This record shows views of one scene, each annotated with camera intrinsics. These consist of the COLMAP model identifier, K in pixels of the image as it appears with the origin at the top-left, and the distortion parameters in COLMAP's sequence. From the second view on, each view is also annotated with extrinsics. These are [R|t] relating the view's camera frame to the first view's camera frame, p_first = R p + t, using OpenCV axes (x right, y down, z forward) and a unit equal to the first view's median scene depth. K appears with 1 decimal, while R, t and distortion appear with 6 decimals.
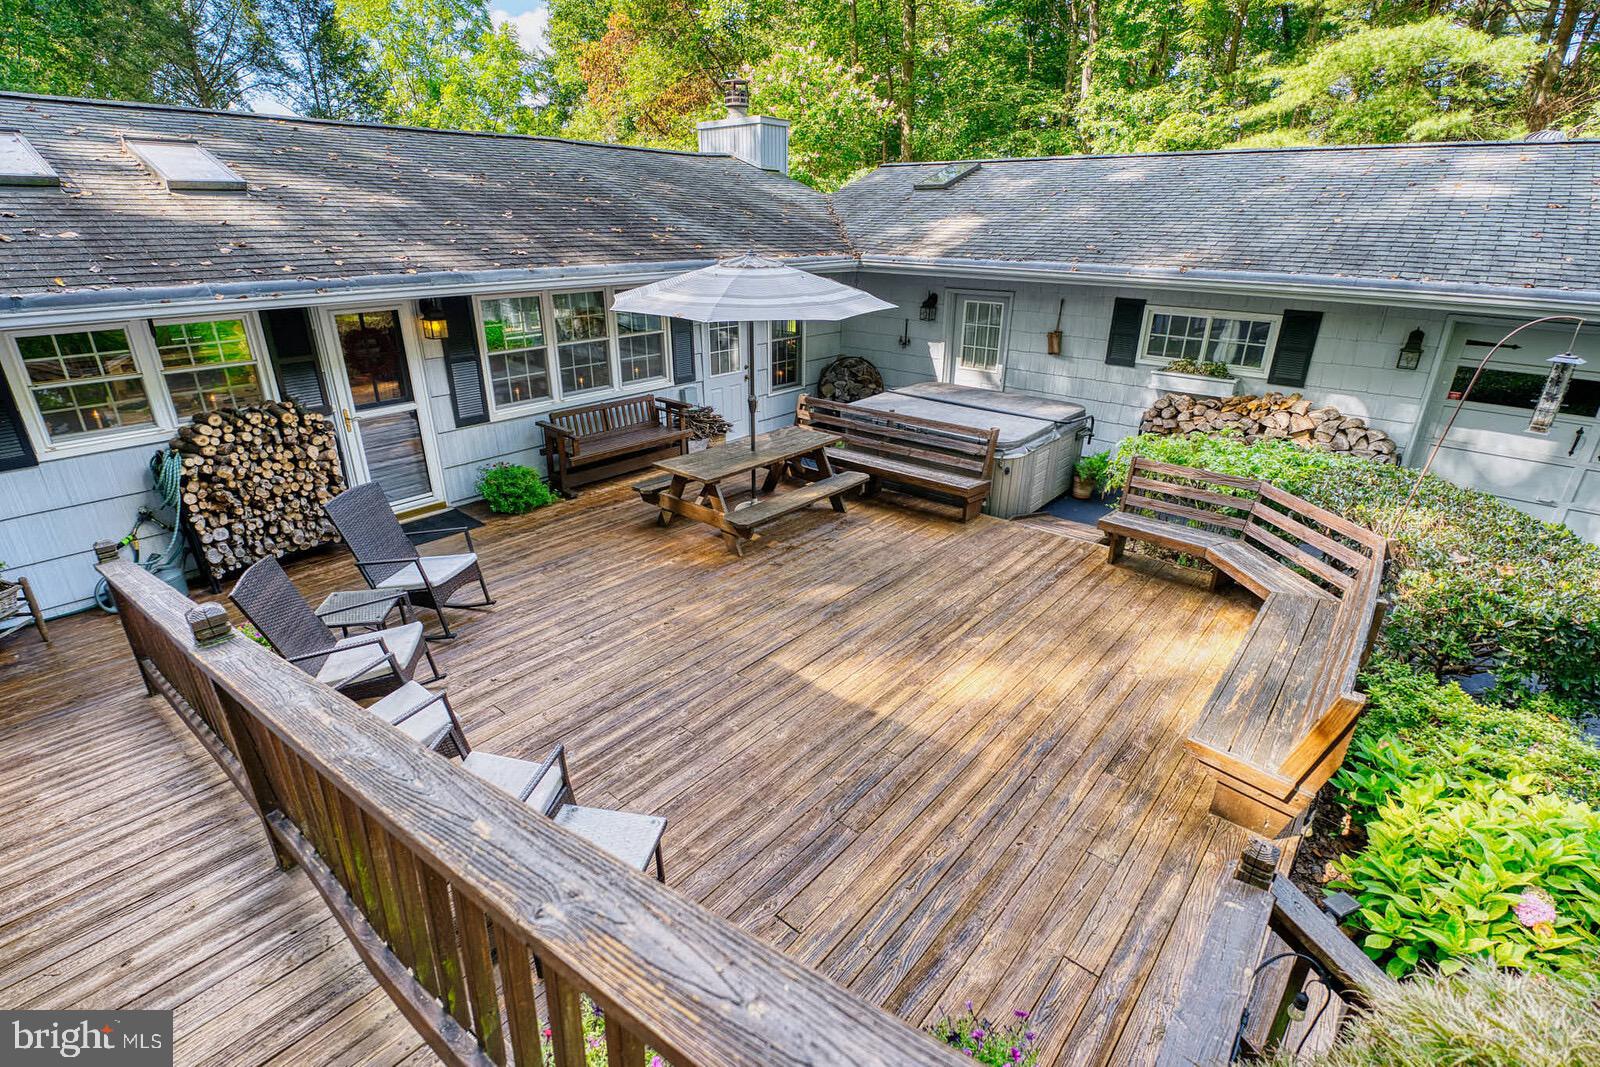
lens RADIAL K [[756.5, 0, 800.0], [0, 756.5, 533.5], [0, 0, 1]] dist [-0.010176, -0.000167]
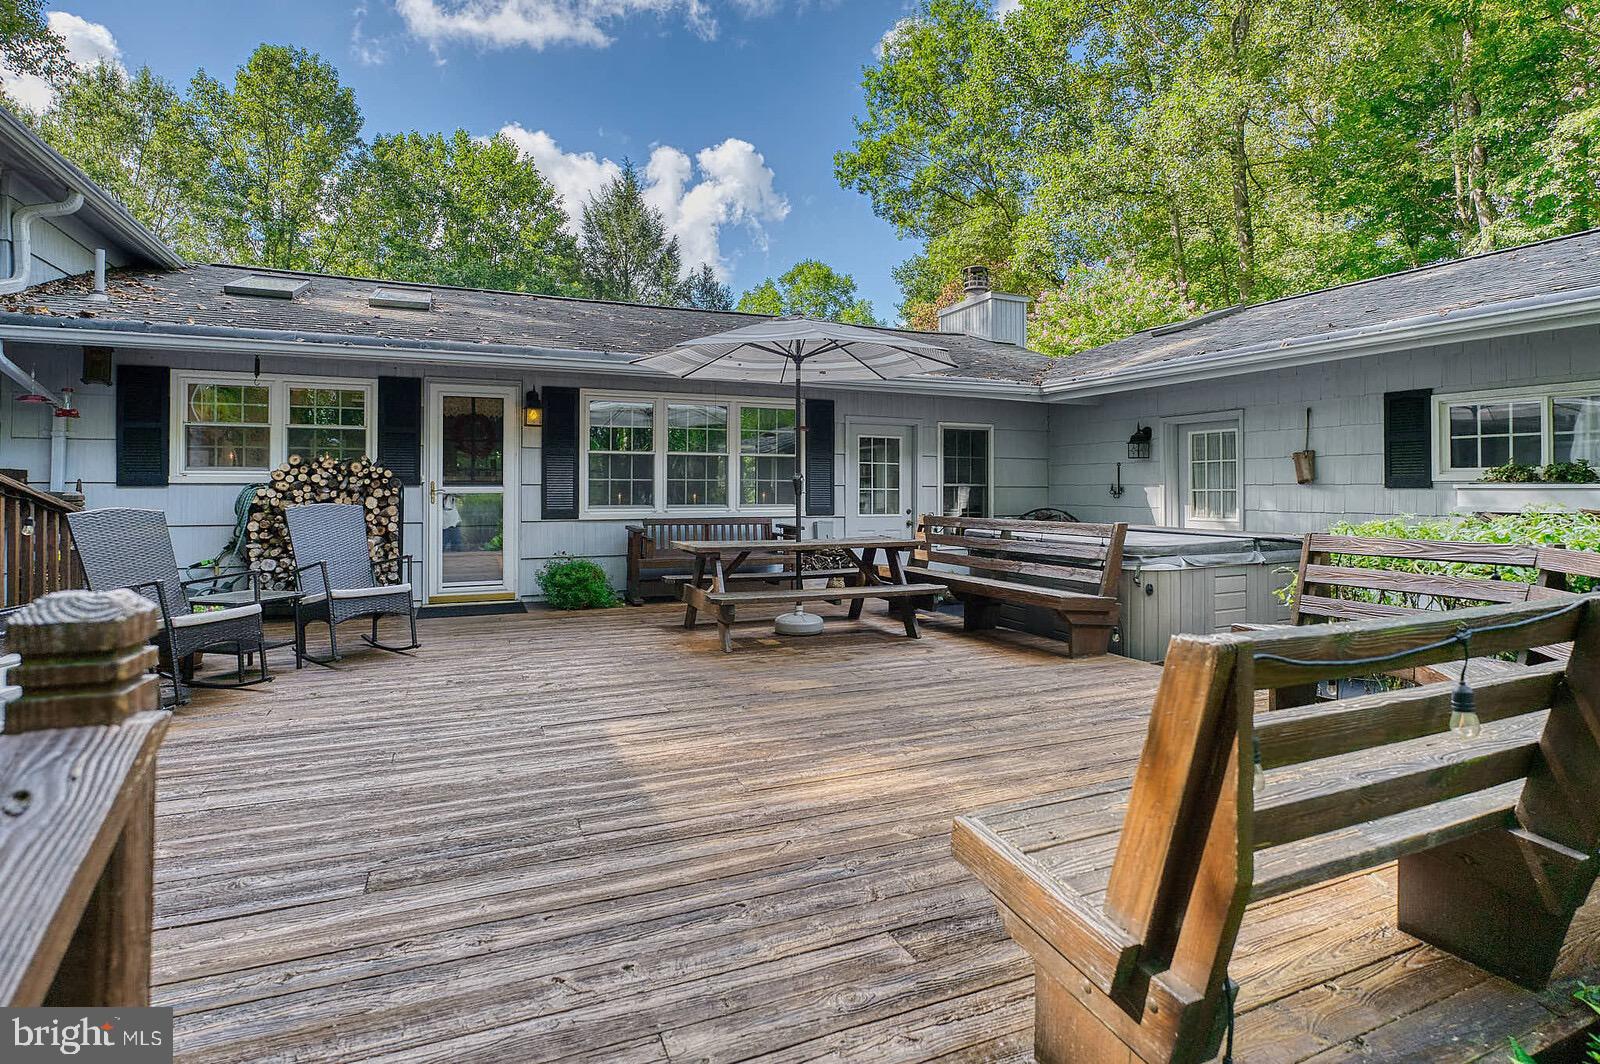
lens RADIAL K [[809.9, 0, 799.4], [0, 809.9, 471.2], [0, 0, 1]] dist [-0.011731, 0.000339]
pose [[0.899668, -0.012053, -0.436408, 0.284266], [-0.164955, 0.916134, -0.365362, 0.122272], [0.404211, 0.400692, 0.822228, 0.227745]]
